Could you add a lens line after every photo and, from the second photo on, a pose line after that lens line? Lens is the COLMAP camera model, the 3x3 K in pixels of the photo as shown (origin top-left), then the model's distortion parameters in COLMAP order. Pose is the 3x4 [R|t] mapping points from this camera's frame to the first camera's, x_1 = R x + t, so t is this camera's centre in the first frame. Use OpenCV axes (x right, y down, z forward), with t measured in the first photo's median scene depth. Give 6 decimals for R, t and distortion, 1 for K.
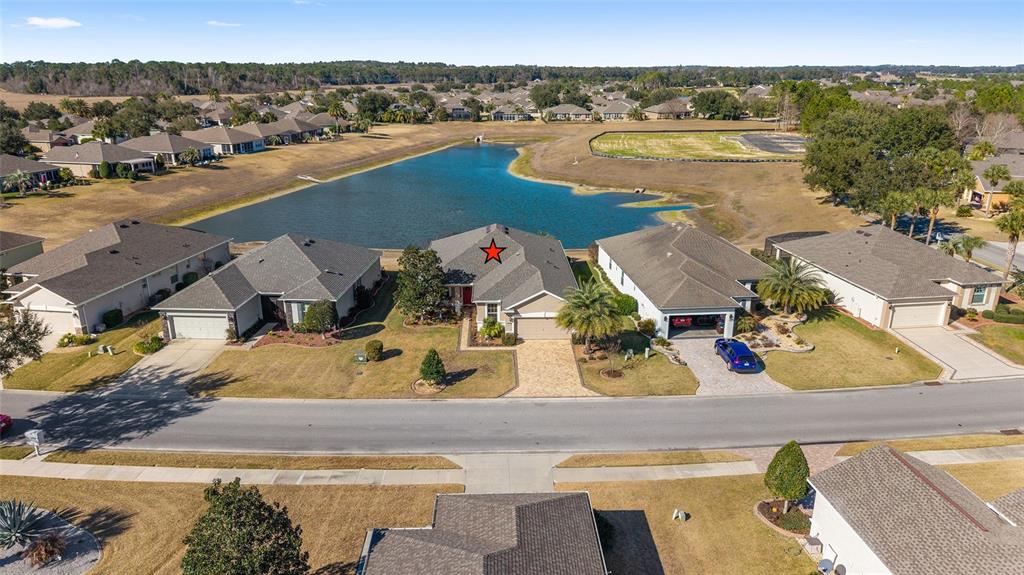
lens RADIAL K [[676.3, 0, 513.2], [0, 676.3, 308.1], [0, 0, 1]] dist [0.001410, -0.022676]
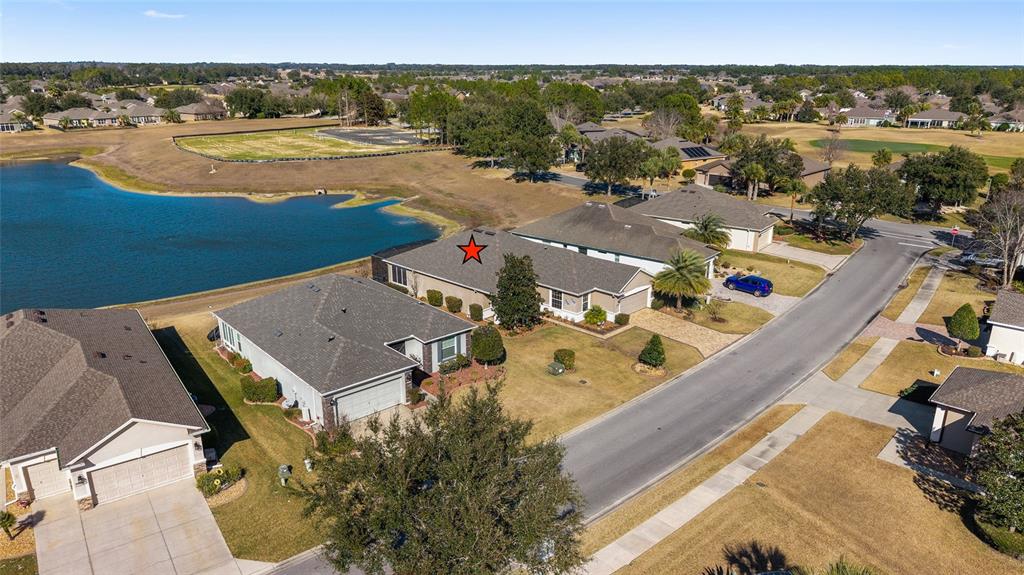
lens RADIAL K [[676.3, 0, 513.2], [0, 676.3, 308.1], [0, 0, 1]] dist [0.001410, -0.022676]
pose [[0.707647, -0.228739, 0.668517, -0.819669], [0.225911, 0.969730, 0.092668, -0.107260], [-0.669478, 0.085449, 0.737901, 0.300489]]
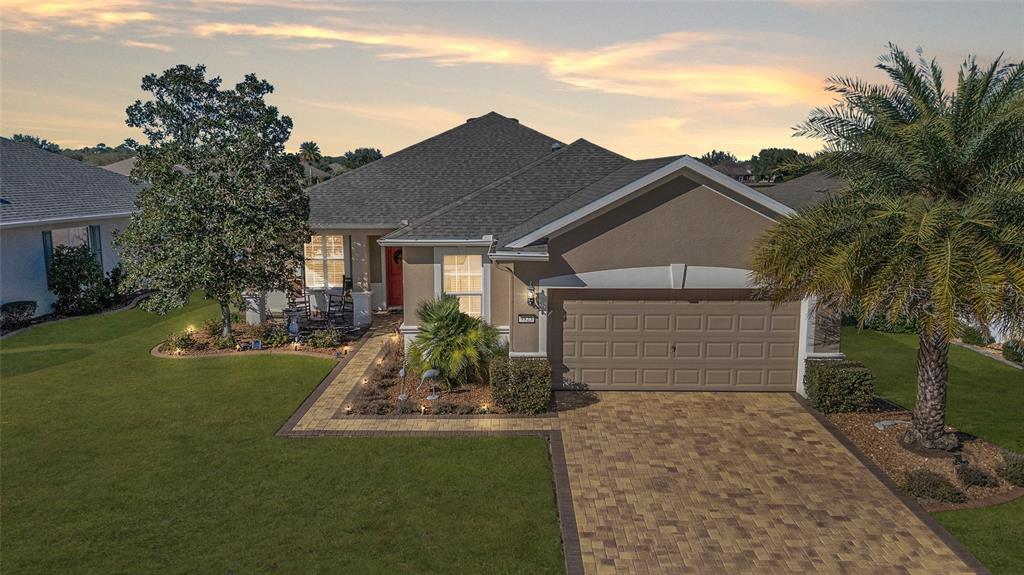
lens RADIAL K [[745.8, 0, 512.0], [0, 745.8, 287.5], [0, 0, 1]] dist [0.040004, -0.001487]
pose [[0.999895, 0.008499, -0.011702, -0.007682], [-0.010462, 0.983699, -0.179519, 0.056464], [0.009986, 0.179622, 0.983685, 0.722066]]
